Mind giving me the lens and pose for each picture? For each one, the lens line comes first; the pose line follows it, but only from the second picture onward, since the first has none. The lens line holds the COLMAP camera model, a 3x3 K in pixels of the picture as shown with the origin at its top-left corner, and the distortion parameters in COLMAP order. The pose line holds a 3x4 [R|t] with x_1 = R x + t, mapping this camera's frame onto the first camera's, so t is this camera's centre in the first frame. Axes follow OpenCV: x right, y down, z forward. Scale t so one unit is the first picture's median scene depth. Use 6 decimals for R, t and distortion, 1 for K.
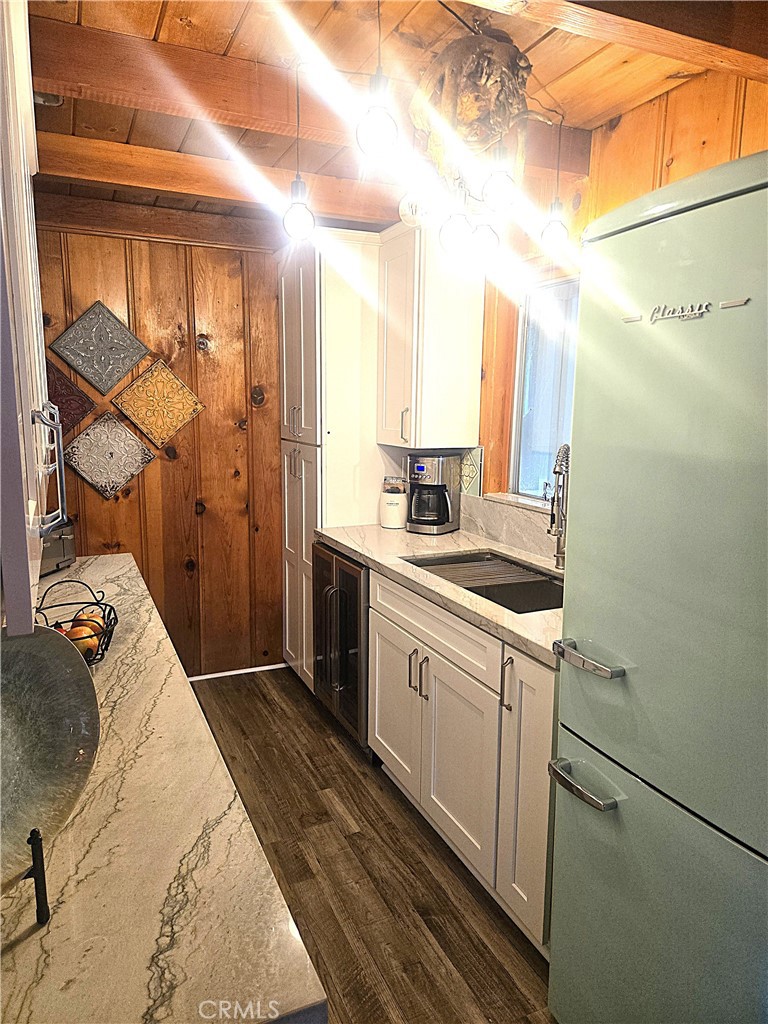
lens RADIAL K [[684.2, 0, 384.0], [0, 684.2, 512.0], [0, 0, 1]] dist [0.090260, -0.085800]
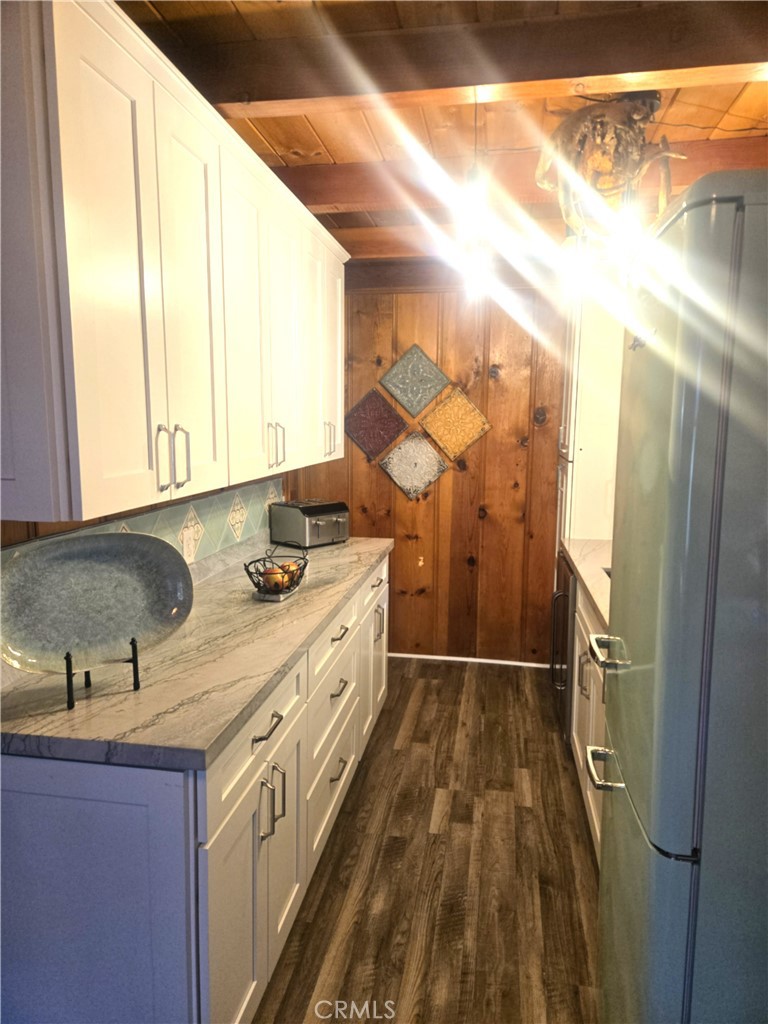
lens RADIAL K [[684.2, 0, 384.0], [0, 684.2, 512.0], [0, 0, 1]] dist [0.090260, -0.085800]
pose [[0.822915, 0.073367, -0.563407, 0.261450], [-0.089902, 0.995949, -0.001619, 0.009749], [0.561006, 0.051984, 0.826178, -0.051773]]
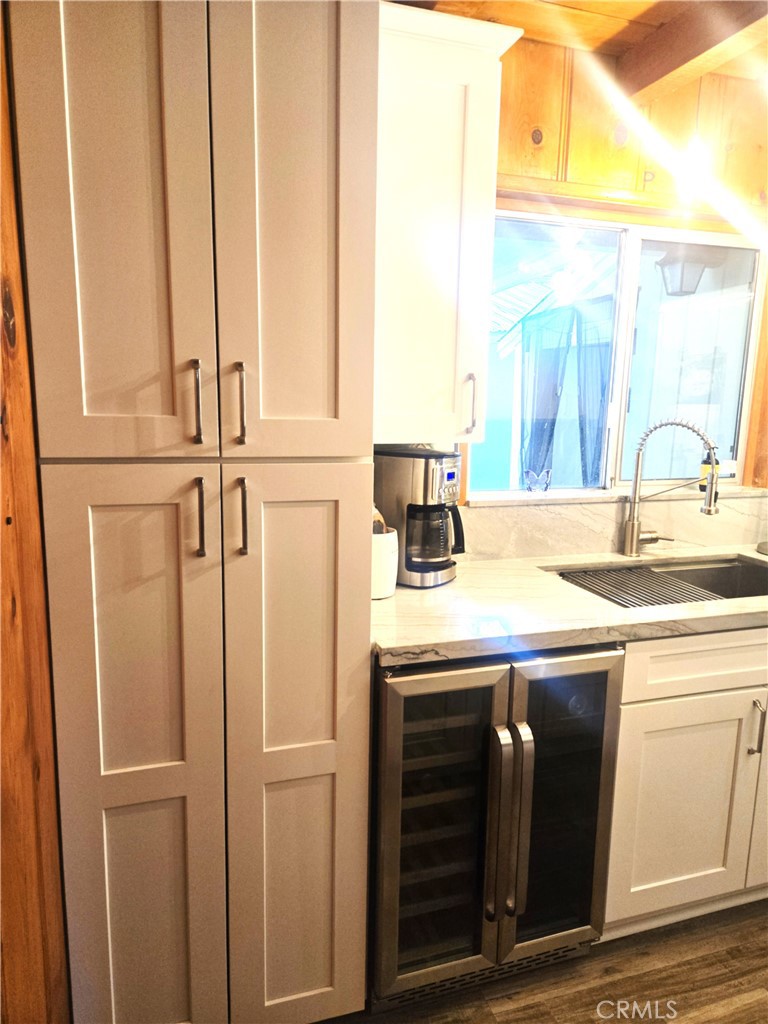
lens RADIAL K [[684.2, 0, 384.0], [0, 684.2, 512.0], [0, 0, 1]] dist [0.090260, -0.085800]
pose [[0.113187, -0.174472, 0.978135, -0.488427], [0.135762, 0.977944, 0.158727, -0.121484], [-0.984255, 0.114828, 0.134377, 0.883546]]
